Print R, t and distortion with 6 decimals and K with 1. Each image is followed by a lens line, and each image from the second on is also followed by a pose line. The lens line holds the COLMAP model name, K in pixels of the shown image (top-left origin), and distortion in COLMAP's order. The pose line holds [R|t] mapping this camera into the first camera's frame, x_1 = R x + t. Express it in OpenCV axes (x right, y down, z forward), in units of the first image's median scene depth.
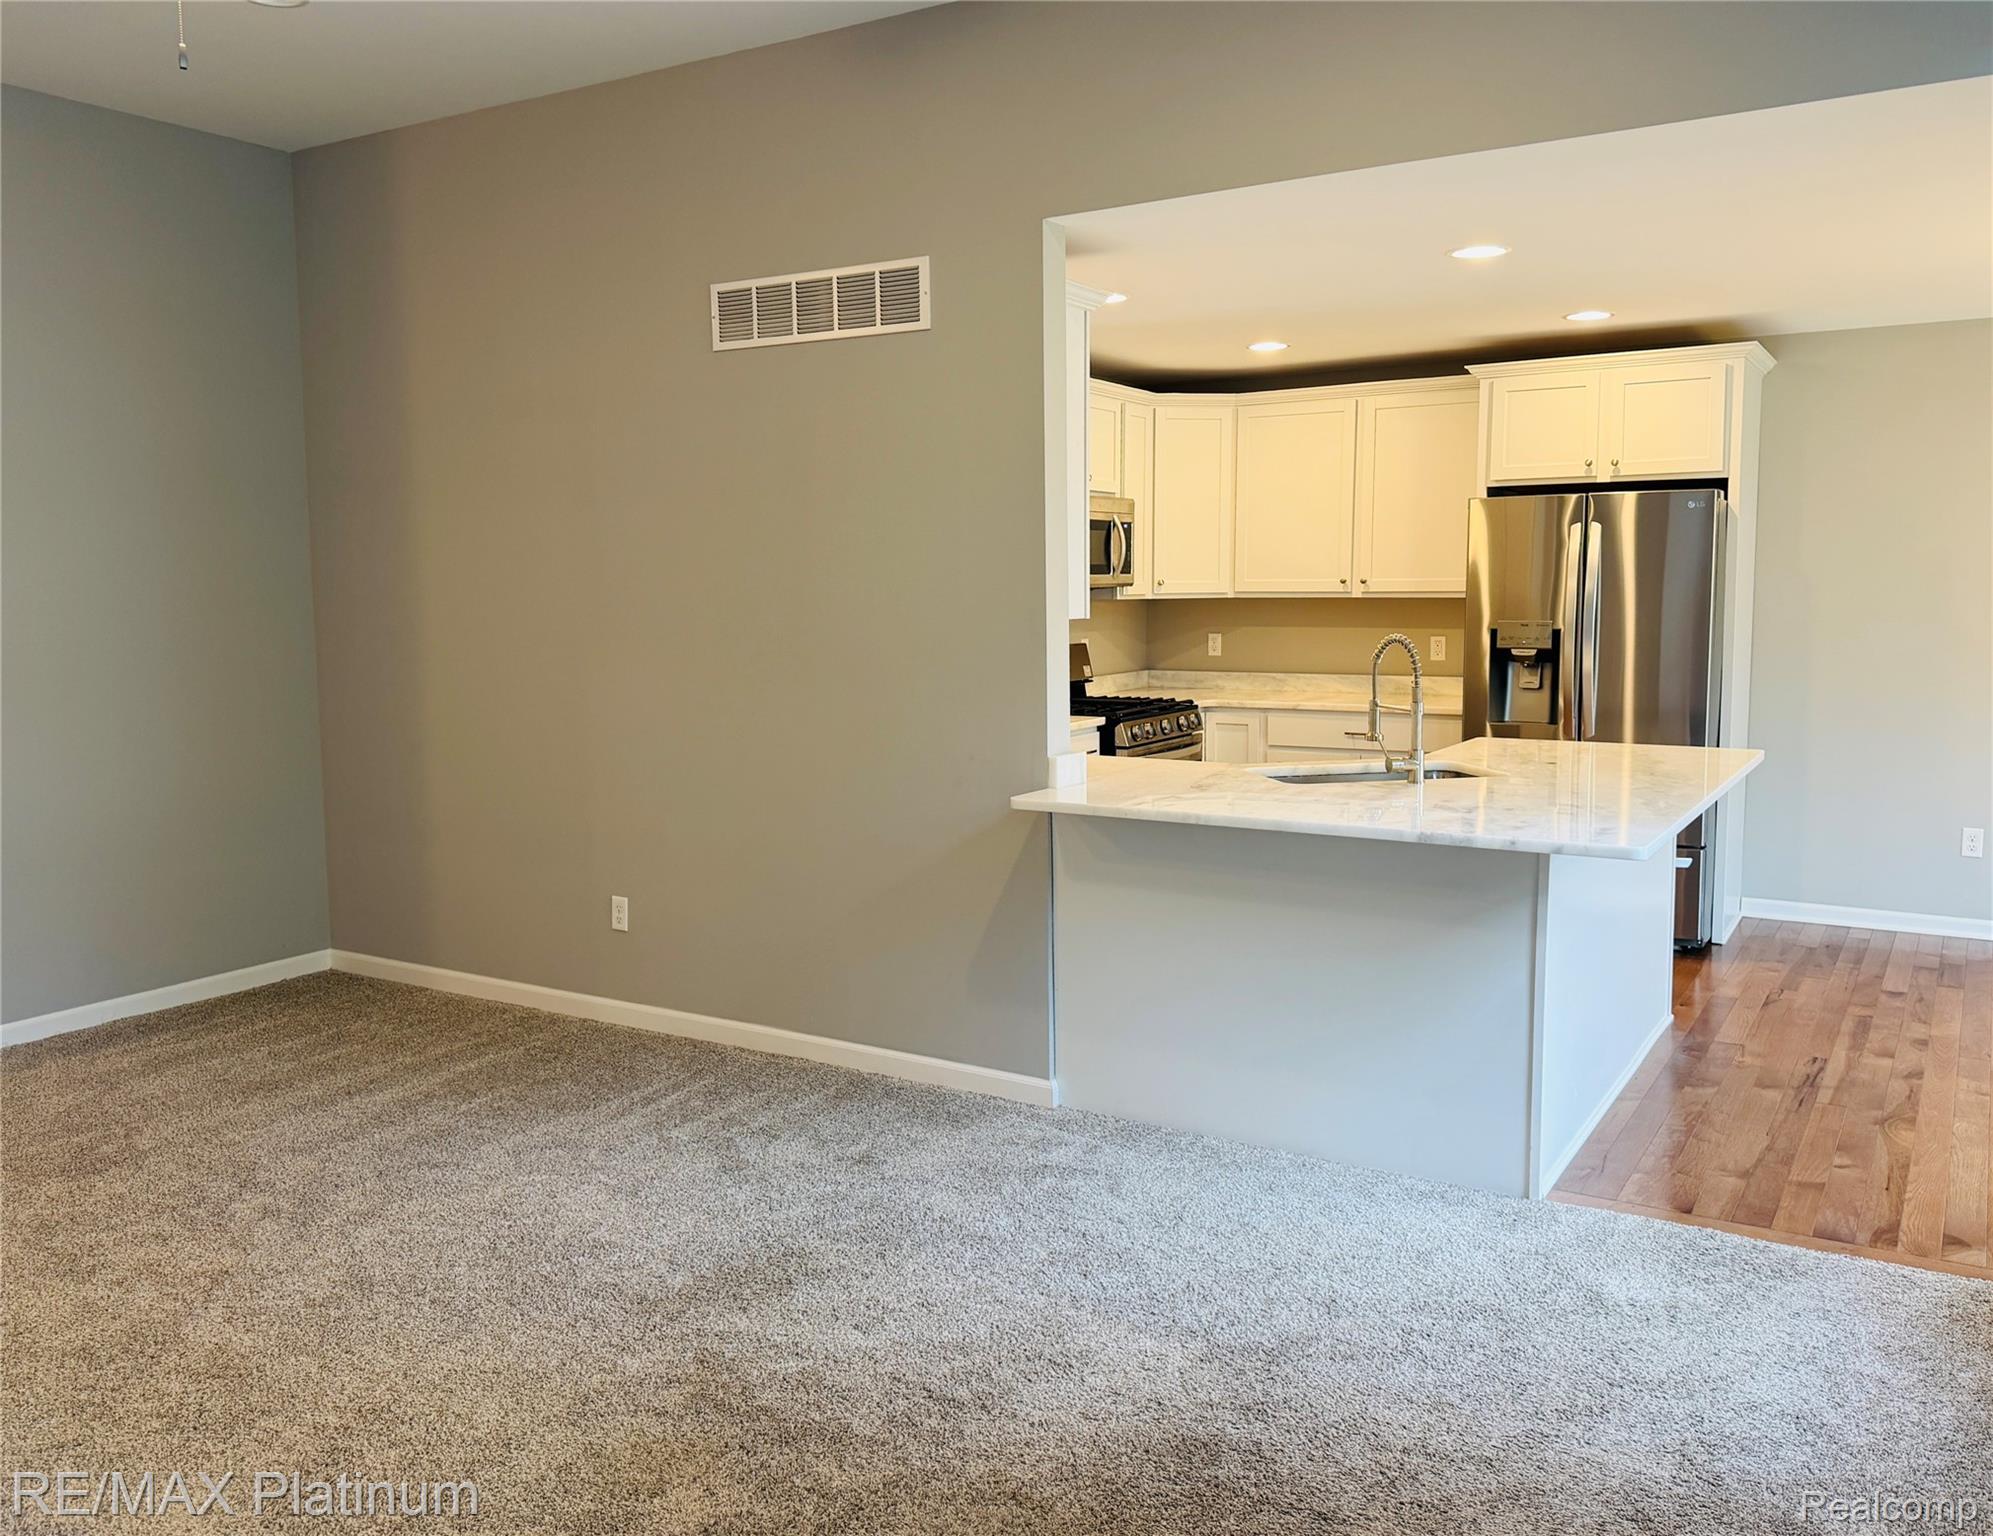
lens RADIAL K [[1553.5, 0, 1003.8], [0, 1553.5, 775.0], [0, 0, 1]] dist [0.000252, -0.017799]
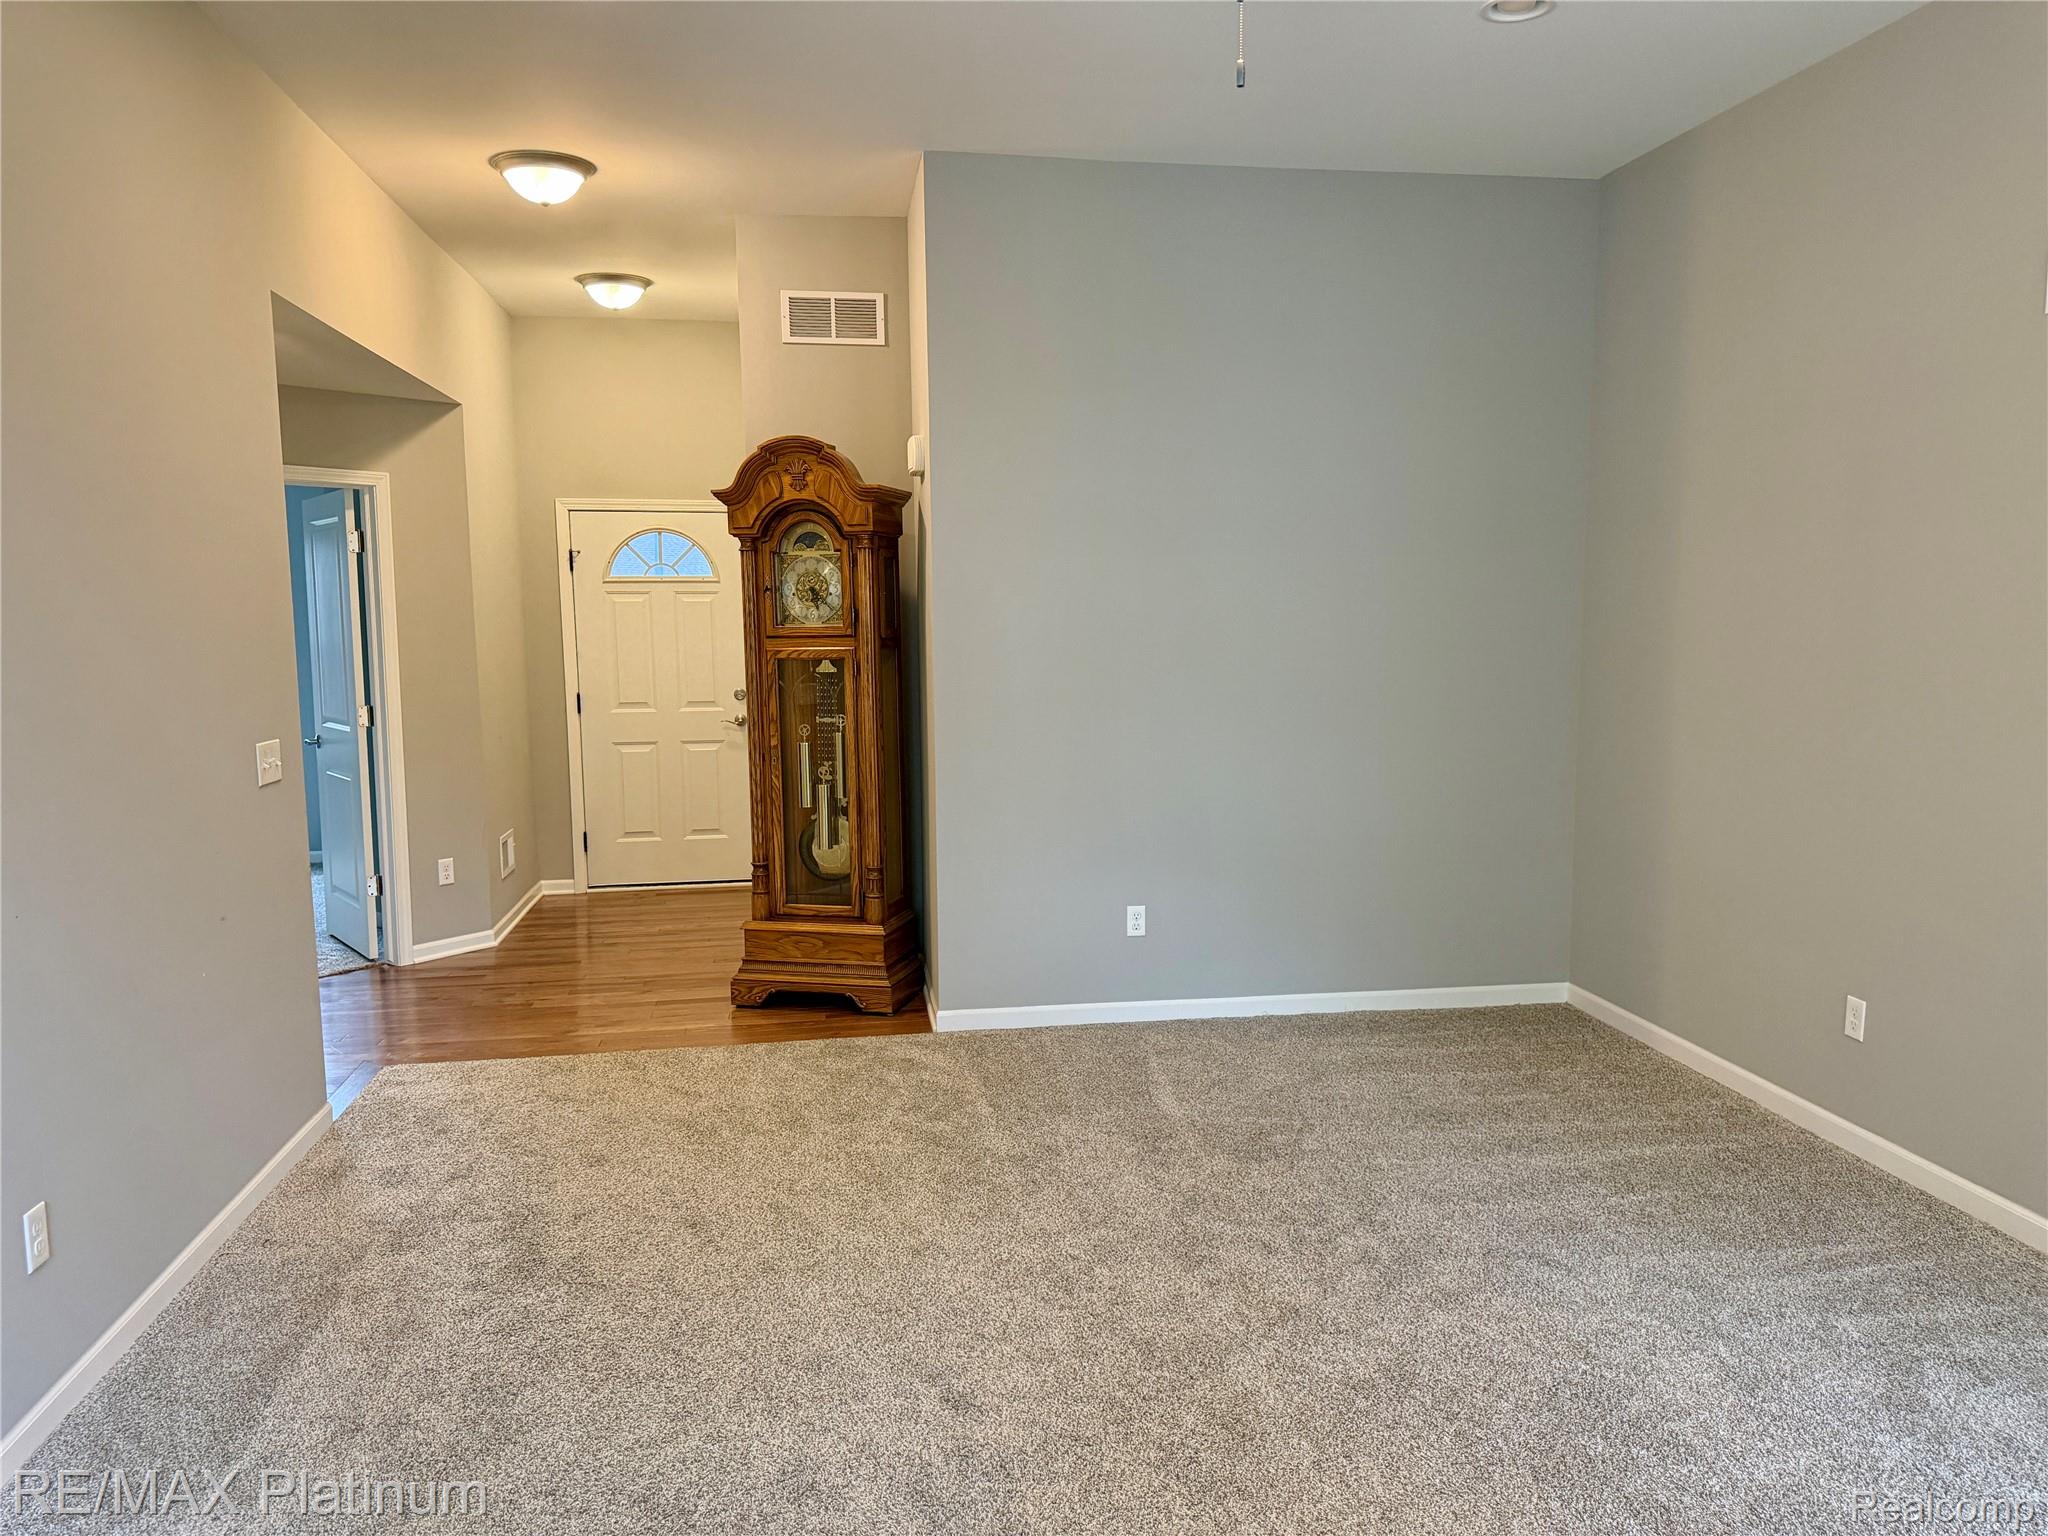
lens RADIAL K [[1477.4, 0, 1073.6], [0, 1477.4, 755.1], [0, 0, 1]] dist [0.049437, -0.032337]
pose [[0.673067, 0.086223, -0.734538, 0.055551], [-0.103069, 0.994425, 0.022286, -0.030518], [0.732365, 0.060708, 0.678201, 0.171281]]
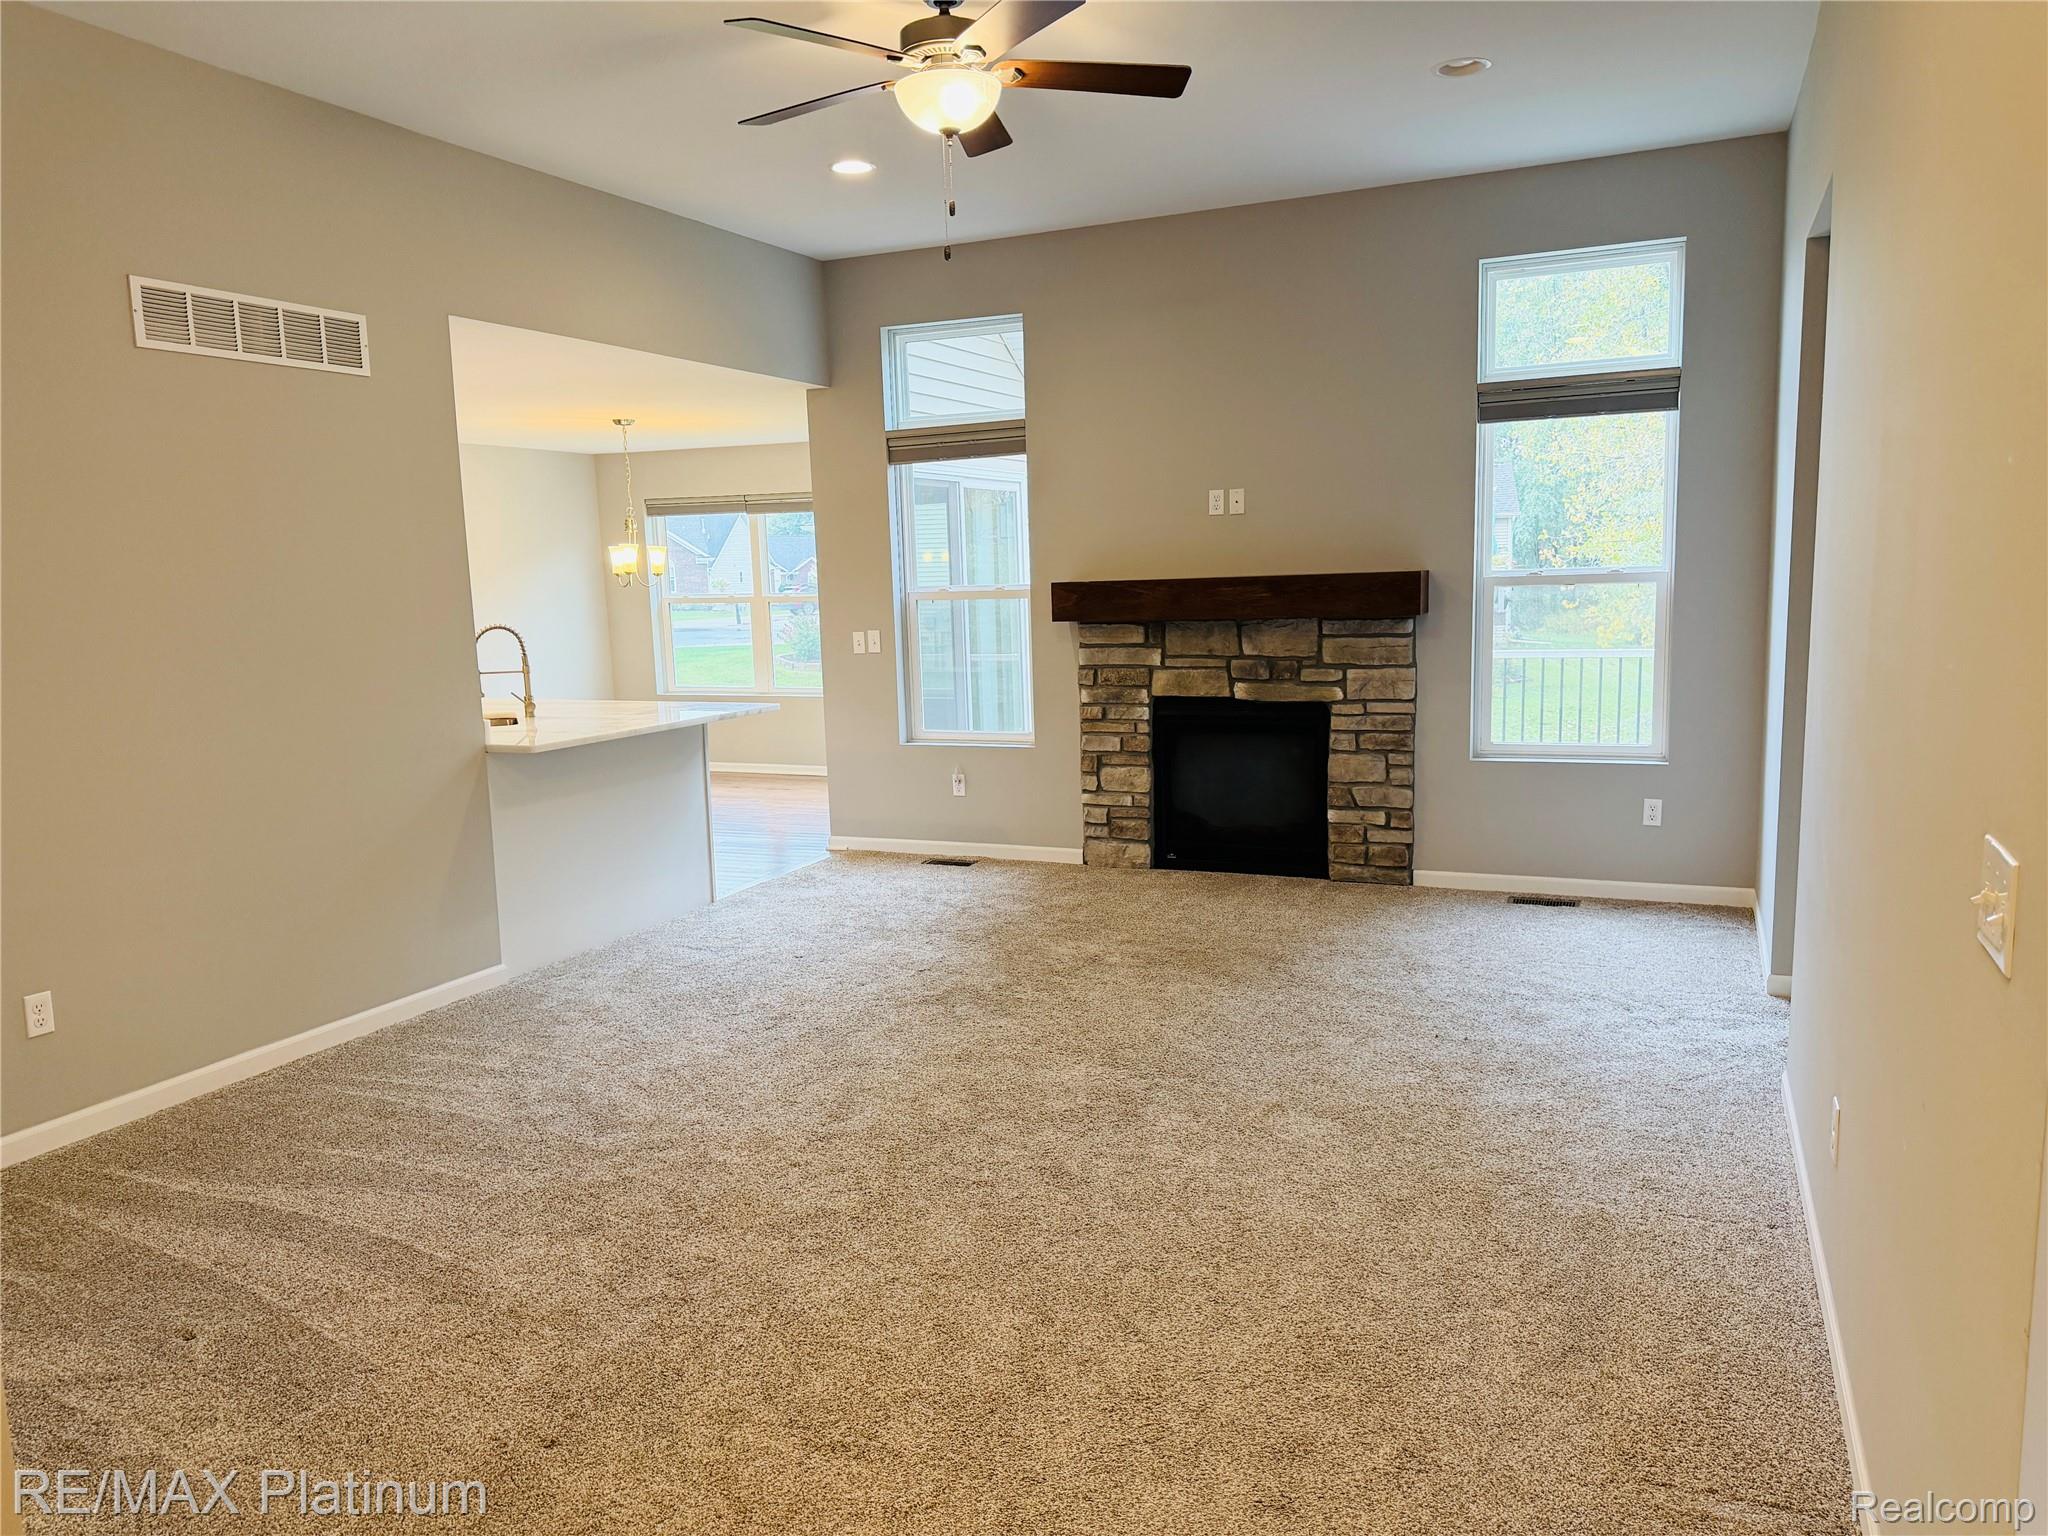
lens RADIAL K [[1477.4, 0, 1027.1], [0, 1477.4, 779.6], [0, 0, 1]] dist [0.049437, -0.032337]
pose [[-0.120579, -0.128805, 0.984312, -1.250526], [0.168353, 0.974530, 0.148148, -0.067744], [-0.978324, 0.183576, -0.095823, 0.654359]]
